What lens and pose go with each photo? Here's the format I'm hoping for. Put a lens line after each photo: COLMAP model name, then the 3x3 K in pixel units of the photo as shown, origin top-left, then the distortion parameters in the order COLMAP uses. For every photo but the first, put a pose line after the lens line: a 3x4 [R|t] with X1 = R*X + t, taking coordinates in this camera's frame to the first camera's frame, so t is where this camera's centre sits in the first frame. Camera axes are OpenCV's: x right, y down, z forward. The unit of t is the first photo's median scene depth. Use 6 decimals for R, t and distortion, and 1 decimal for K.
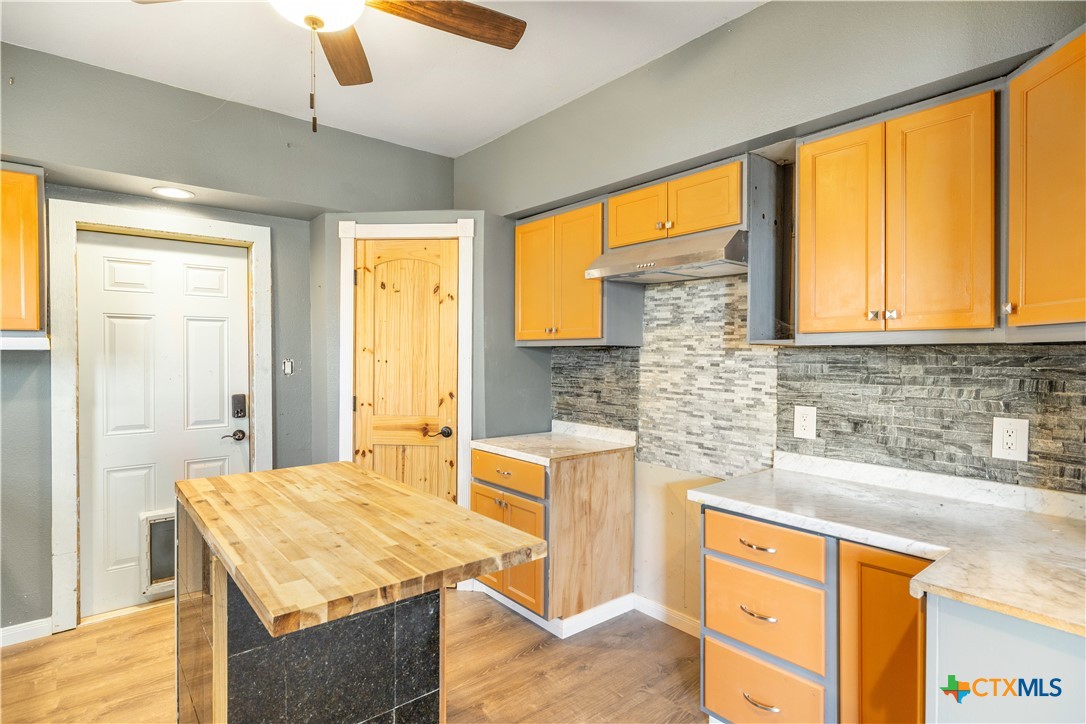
lens RADIAL K [[572.9, 0, 538.7], [0, 572.9, 355.6], [0, 0, 1]] dist [-0.002321, -0.000563]
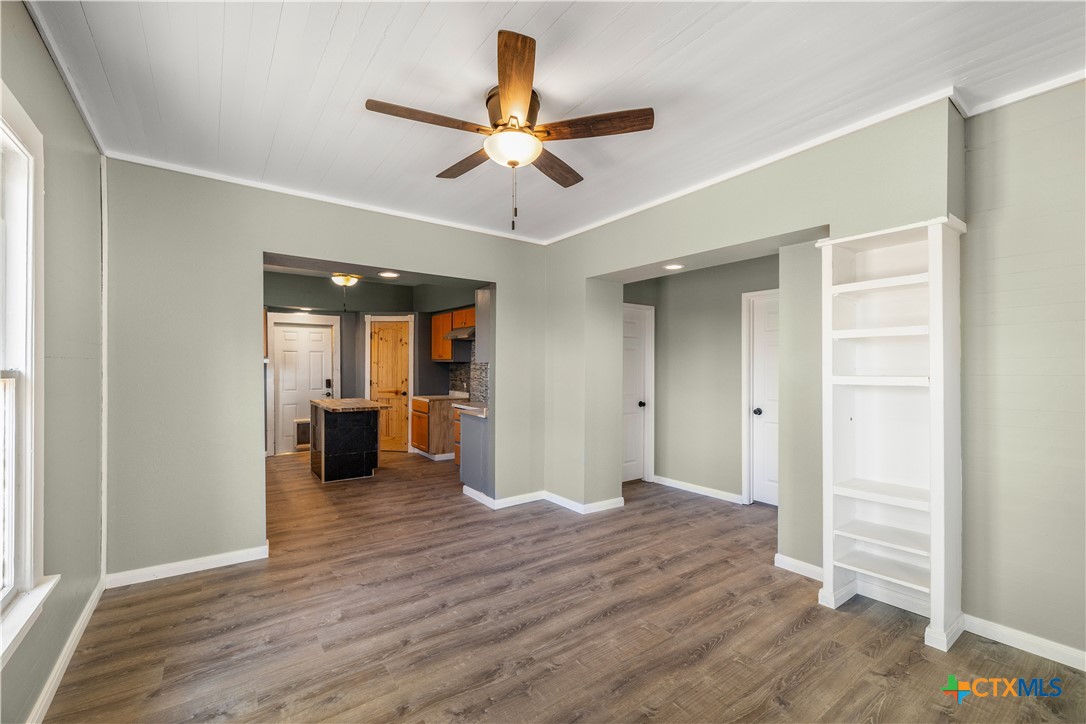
lens RADIAL K [[470.2, 0, 549.2], [0, 470.2, 364.8], [0, 0, 1]] dist [0.032703, 0.000300]
pose [[0.998784, 0.003220, -0.049194, 0.632400], [-0.002908, 0.999975, 0.006417, -0.017883], [0.049214, -0.006266, 0.998769, -1.189344]]
